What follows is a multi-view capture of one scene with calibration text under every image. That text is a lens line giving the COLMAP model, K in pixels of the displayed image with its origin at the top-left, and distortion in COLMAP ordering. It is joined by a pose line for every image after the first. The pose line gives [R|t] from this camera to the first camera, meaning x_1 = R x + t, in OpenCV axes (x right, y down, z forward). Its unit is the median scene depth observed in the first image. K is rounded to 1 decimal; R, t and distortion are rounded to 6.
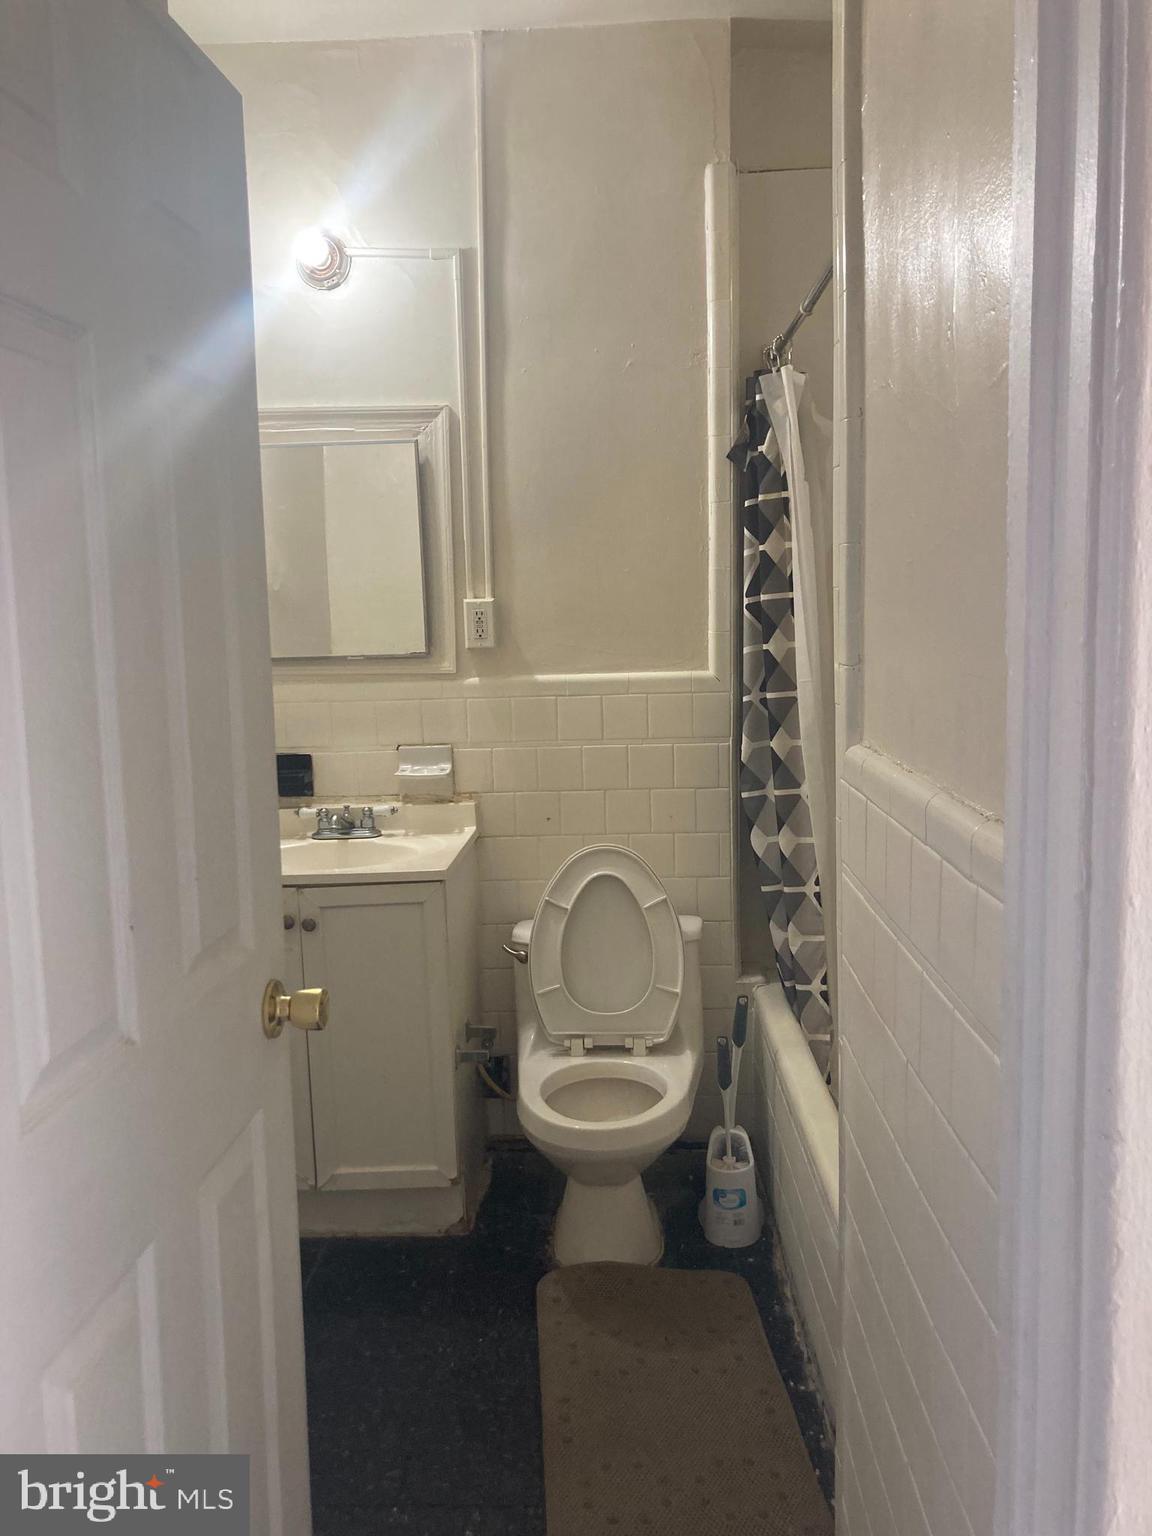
lens RADIAL K [[1251.9, 0, 582.7], [0, 1251.9, 765.1], [0, 0, 1]] dist [0.040357, -0.059030]
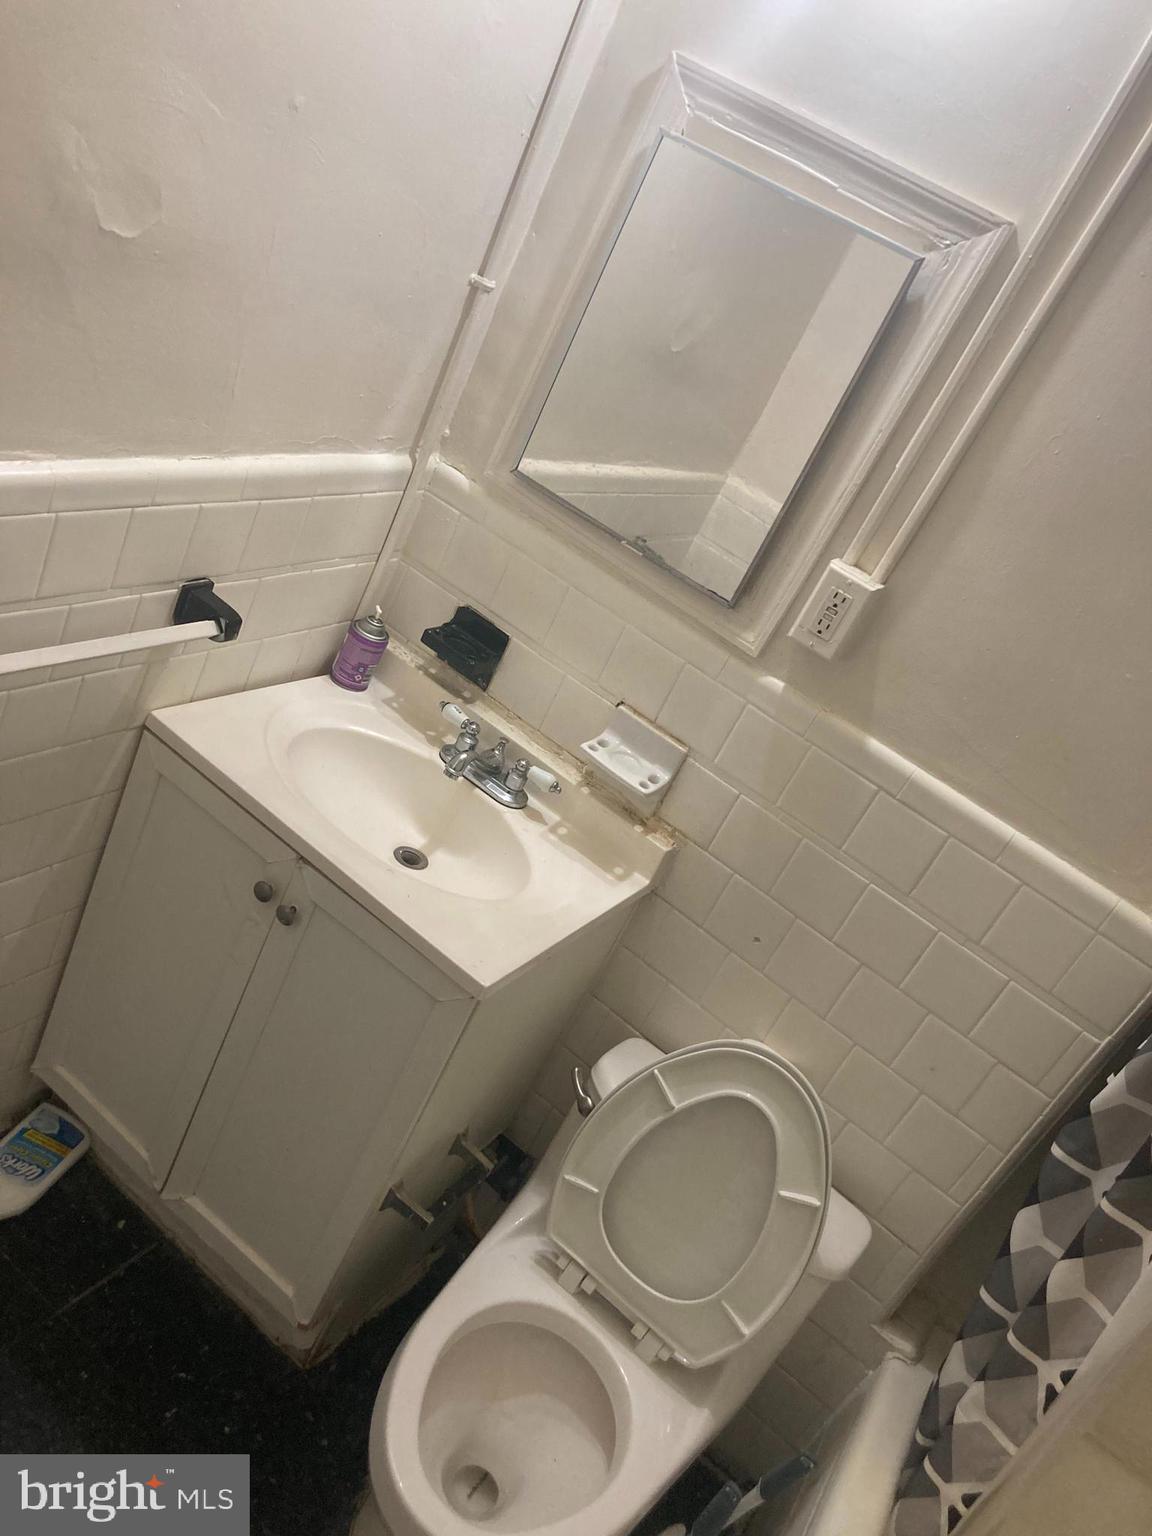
lens RADIAL K [[1216.6, 0, 575.4], [0, 1216.6, 733.4], [0, 0, 1]] dist [0.051014, -0.084916]
pose [[0.778073, 0.566367, -0.271716, 0.008978], [-0.487932, 0.817328, 0.306426, -0.181276], [0.395631, -0.105842, 0.912290, 0.443771]]
